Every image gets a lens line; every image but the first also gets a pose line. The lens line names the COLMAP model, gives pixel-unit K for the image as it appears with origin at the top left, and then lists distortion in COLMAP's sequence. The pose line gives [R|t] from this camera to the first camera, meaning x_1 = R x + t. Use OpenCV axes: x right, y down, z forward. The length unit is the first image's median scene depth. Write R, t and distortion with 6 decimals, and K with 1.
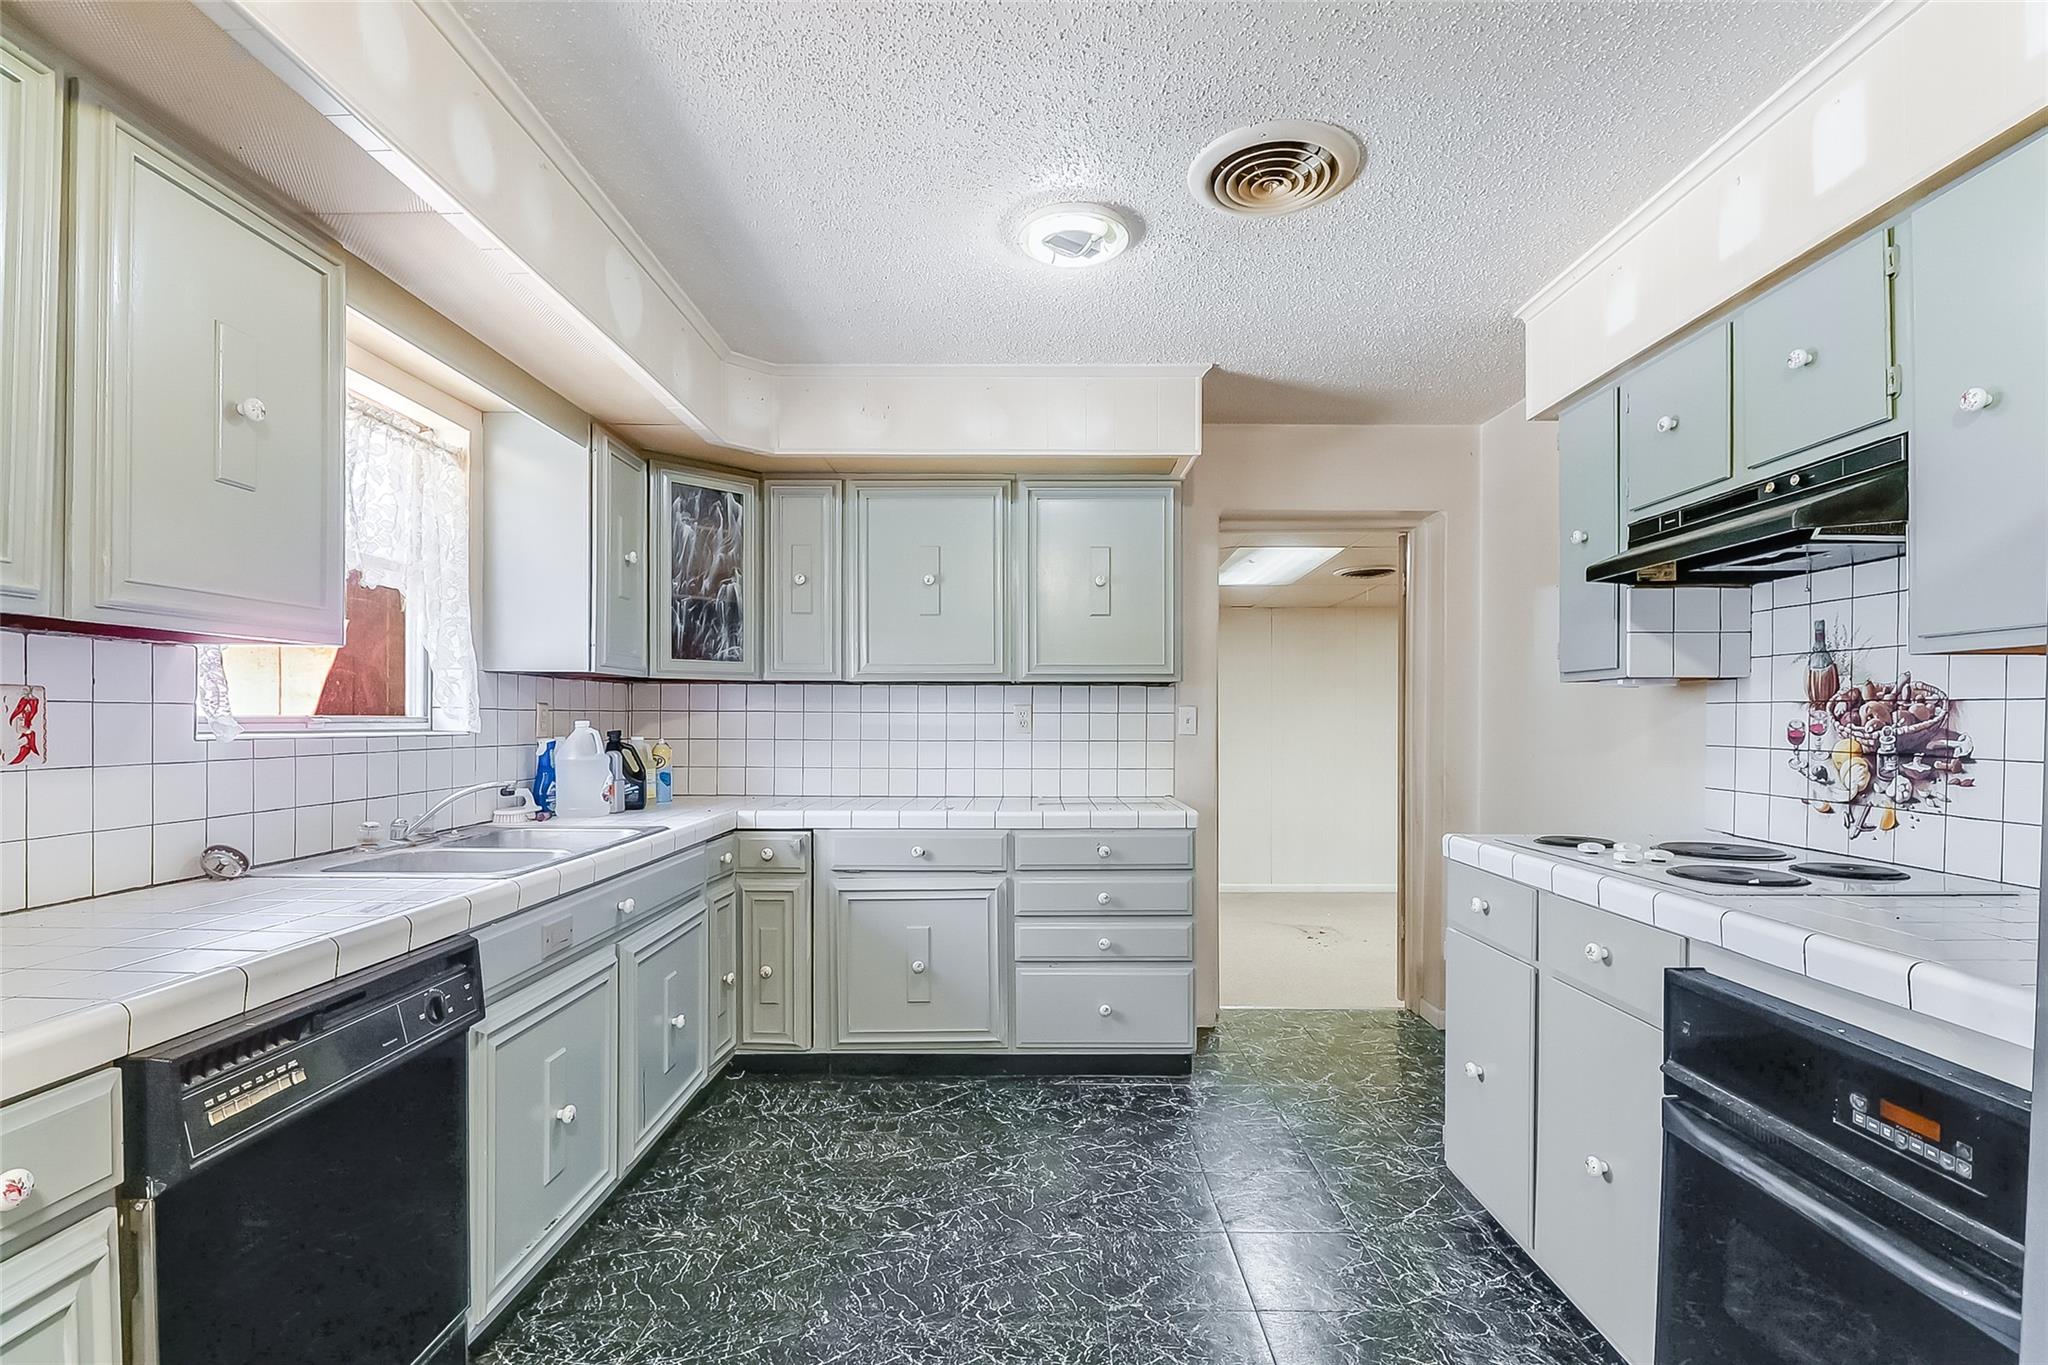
lens RADIAL K [[966.3, 0, 1030.0], [0, 966.3, 719.9], [0, 0, 1]] dist [0.000669, -0.000199]
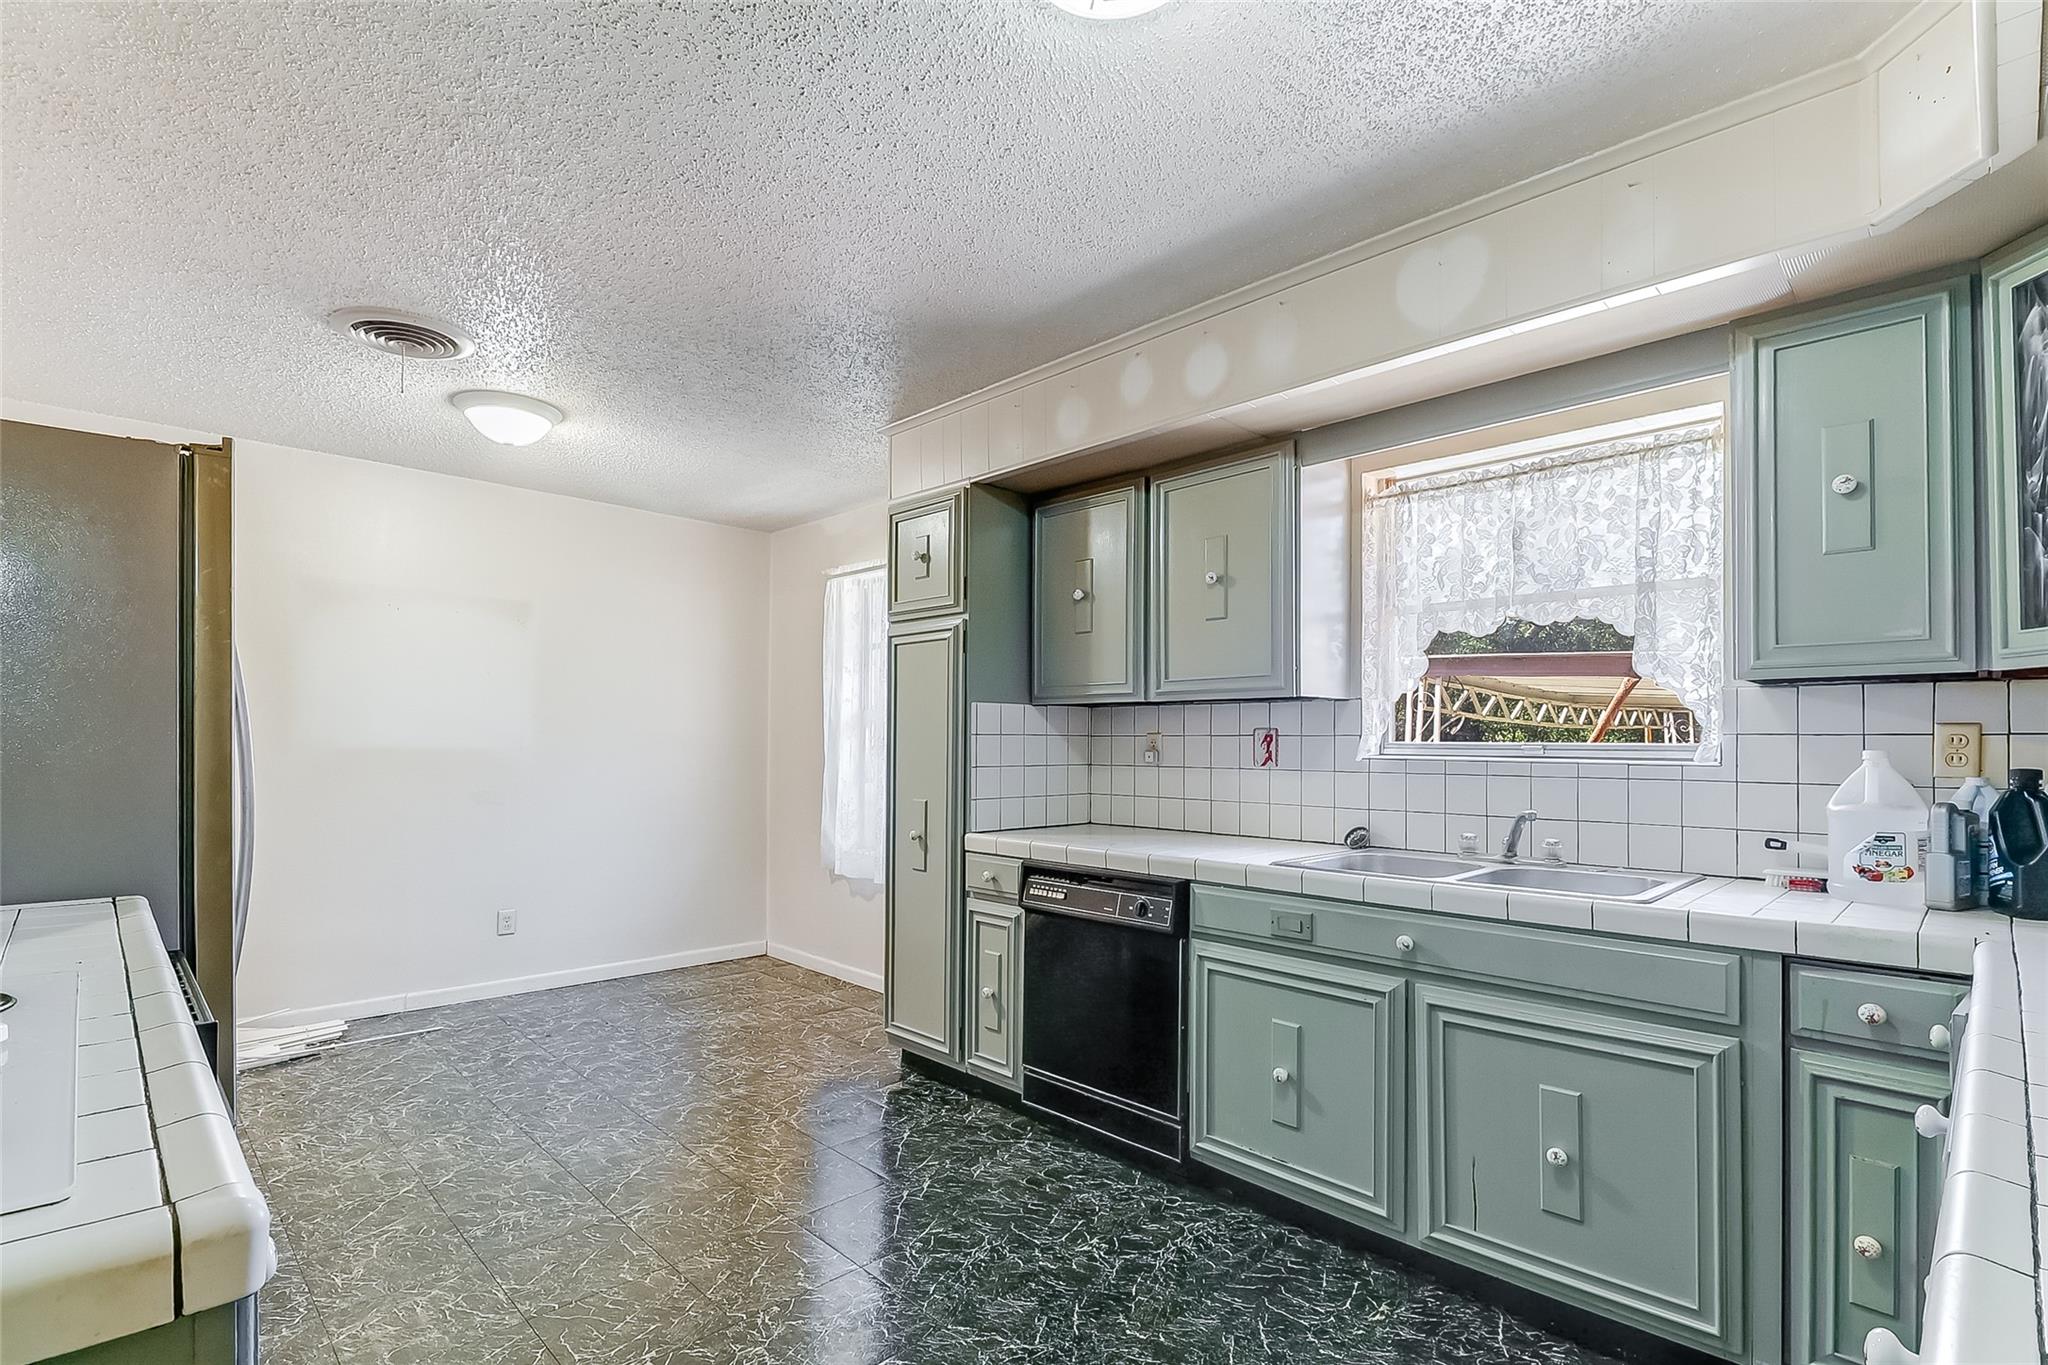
lens RADIAL K [[966.3, 0, 1021.4], [0, 966.3, 732.0], [0, 0, 1]] dist [0.000669, -0.000199]
pose [[-0.716963, -0.017139, -0.696900, 0.748231], [-0.010841, 0.999851, -0.013436, 0.005795], [0.697027, -0.002077, -0.717042, 2.073155]]
